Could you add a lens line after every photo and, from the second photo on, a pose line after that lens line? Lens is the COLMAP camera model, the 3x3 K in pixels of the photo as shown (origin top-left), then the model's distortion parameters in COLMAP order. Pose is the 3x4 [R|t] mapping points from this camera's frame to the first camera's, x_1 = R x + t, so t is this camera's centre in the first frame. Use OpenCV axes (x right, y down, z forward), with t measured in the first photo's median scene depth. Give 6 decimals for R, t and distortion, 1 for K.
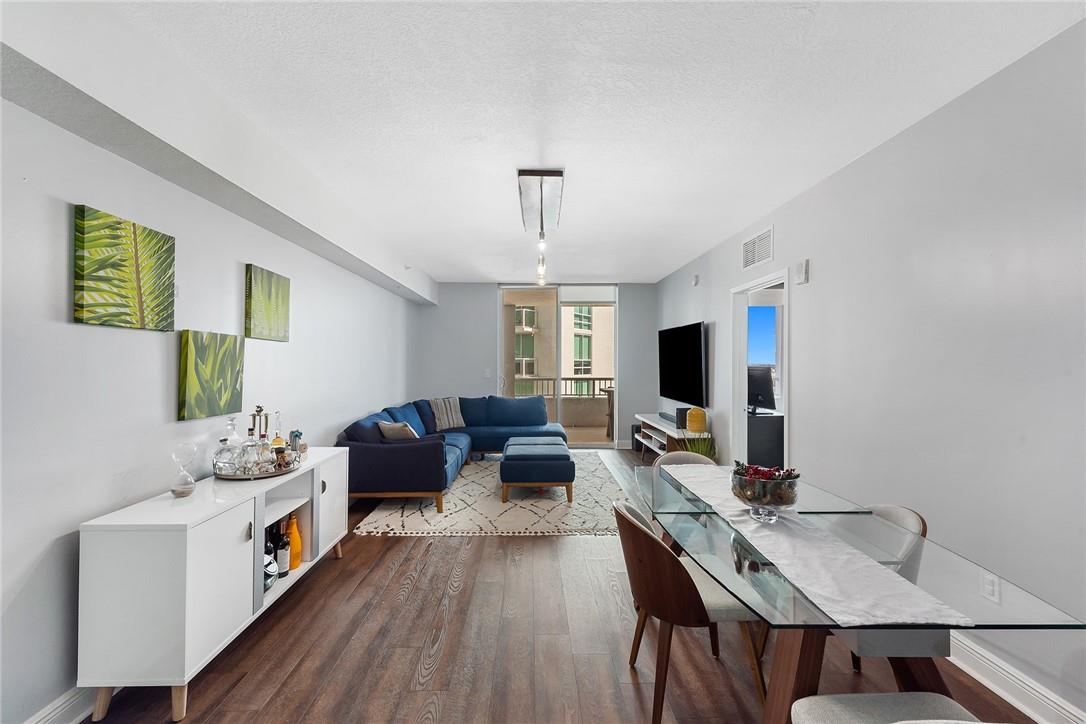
lens RADIAL K [[461.5, 0, 545.3], [0, 461.5, 361.3], [0, 0, 1]] dist [0.014054, -0.000220]
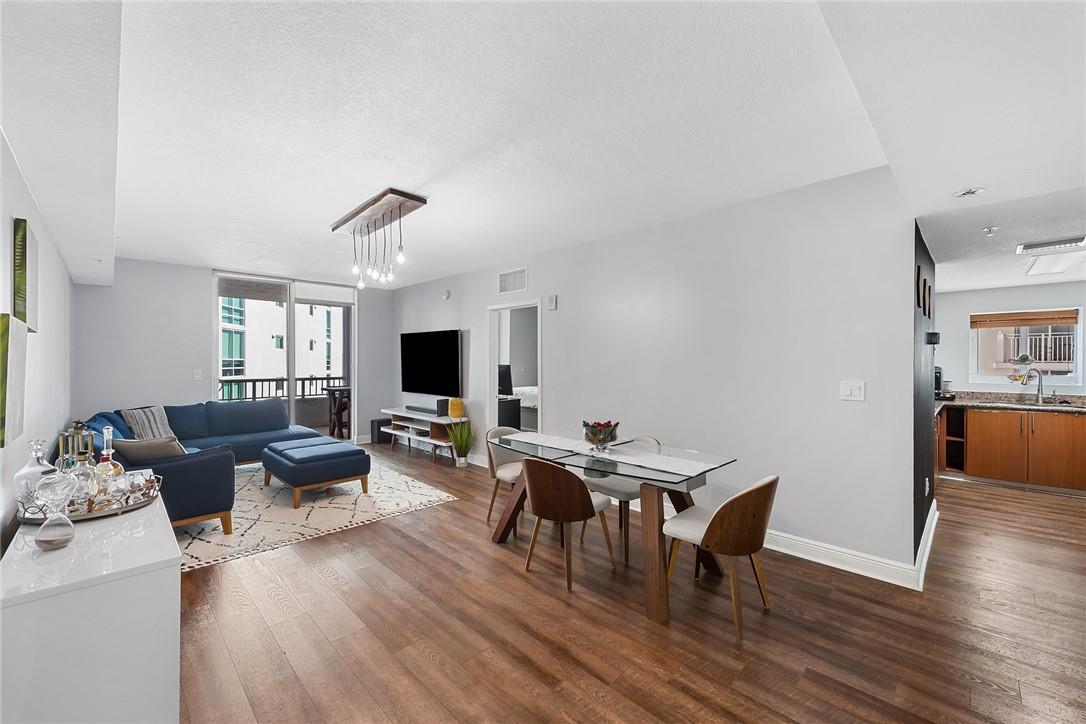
lens RADIAL K [[431.2, 0, 545.2], [0, 431.2, 361.4], [0, 0, 1]] dist [0.010158, -0.000579]
pose [[0.721852, -0.000552, 0.692048, -0.228879], [-0.000226, 0.999999, 0.001033, 0.000257], [-0.692048, -0.000902, 0.721851, -0.003343]]
